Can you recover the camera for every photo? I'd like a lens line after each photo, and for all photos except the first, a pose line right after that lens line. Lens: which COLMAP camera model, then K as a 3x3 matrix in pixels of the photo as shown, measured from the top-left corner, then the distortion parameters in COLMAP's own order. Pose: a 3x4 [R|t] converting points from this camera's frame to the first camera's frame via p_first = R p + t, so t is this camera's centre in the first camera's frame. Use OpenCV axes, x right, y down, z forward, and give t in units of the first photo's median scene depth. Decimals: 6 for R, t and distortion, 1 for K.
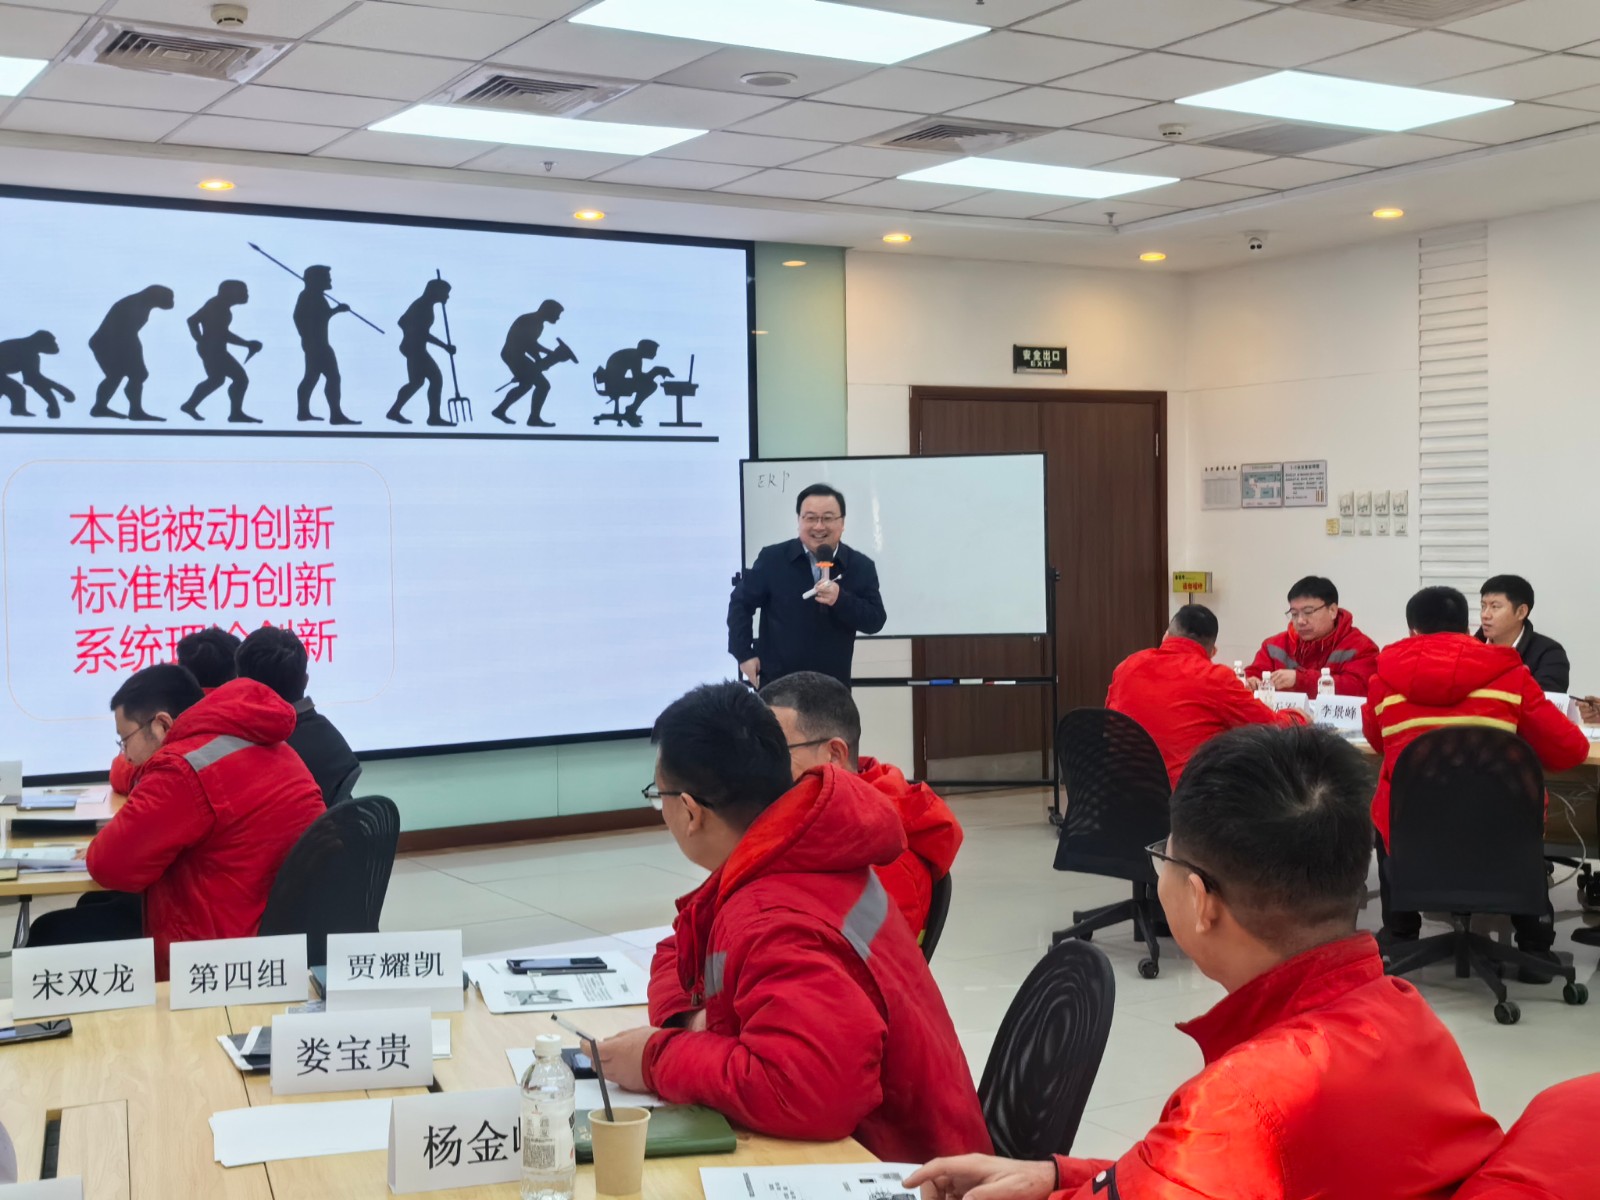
lens RADIAL K [[1957.8, 0, 800.0], [0, 1957.8, 600.0], [0, 0, 1]] dist [0.000323, 0.001846]
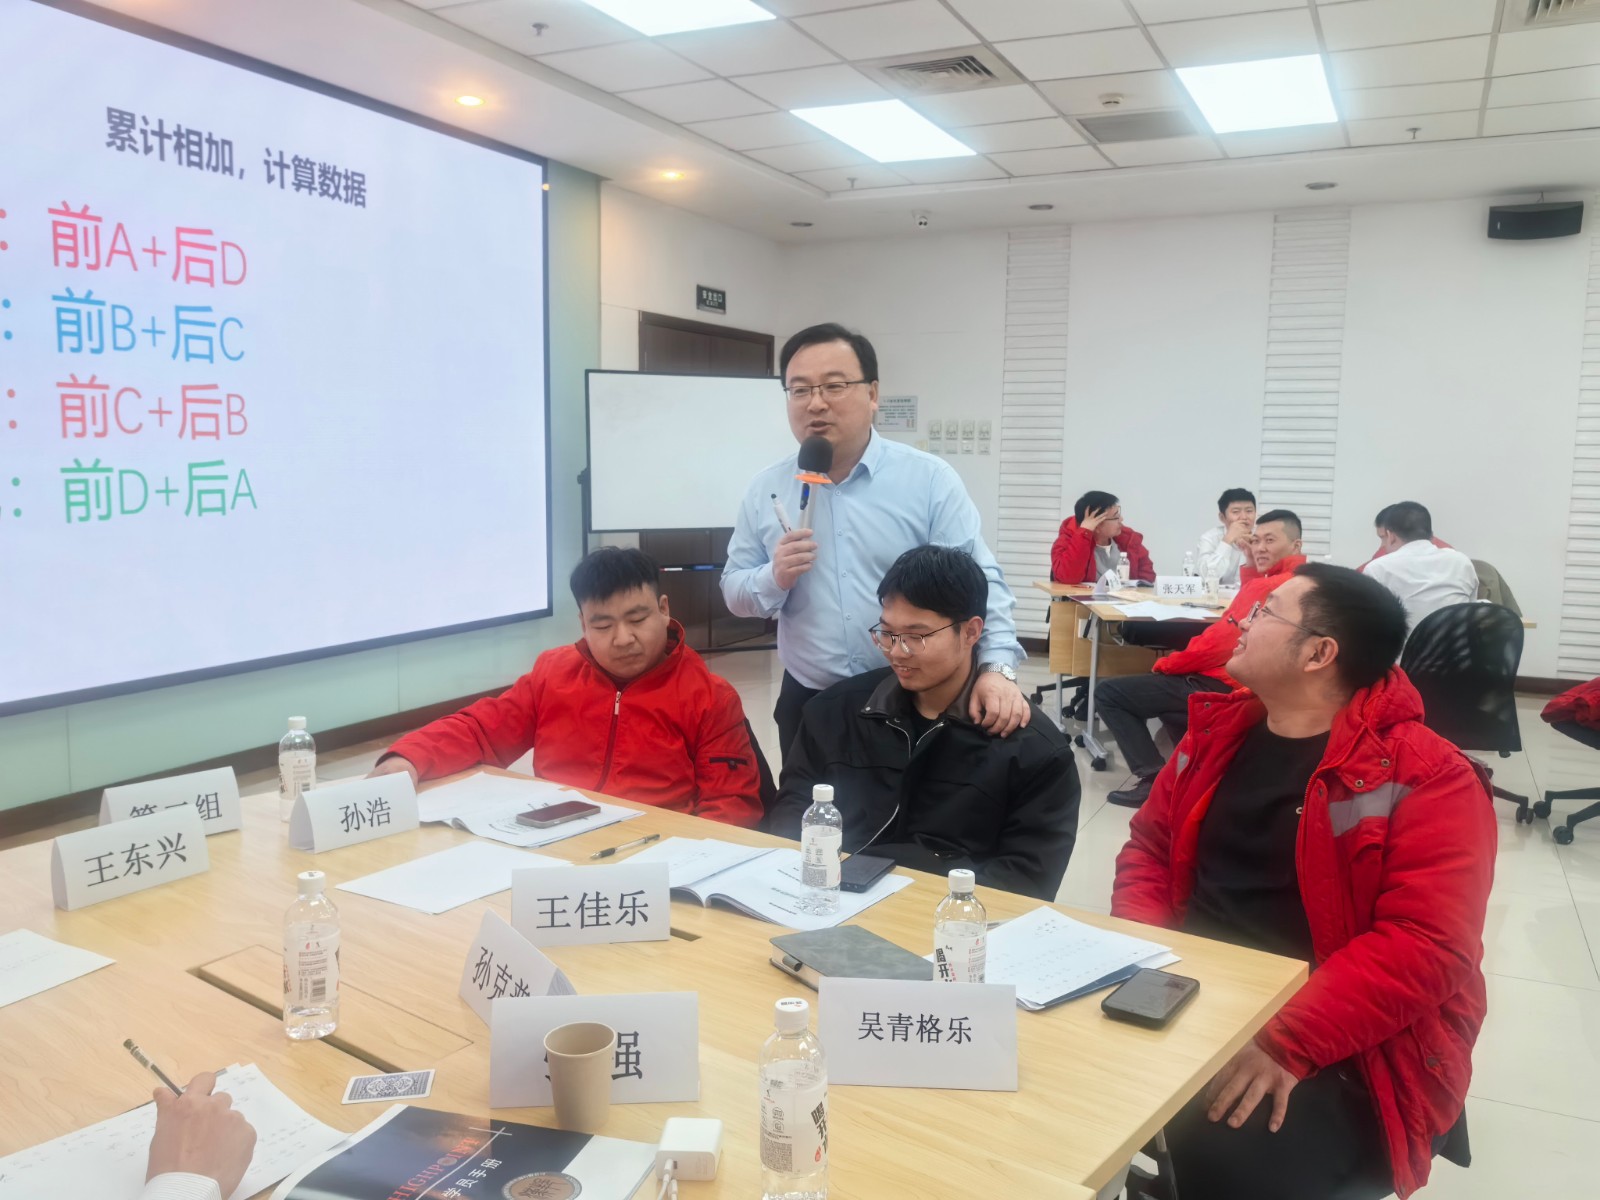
lens RADIAL K [[1285.4, 0, 800.0], [0, 1285.4, 600.0], [0, 0, 1]] dist [-0.005518, -0.007324]
pose [[0.847950, -0.029895, 0.529232, -0.269315], [-0.010061, 0.997321, 0.072456, 0.004672], [-0.529980, -0.066764, 0.845378, 0.299717]]
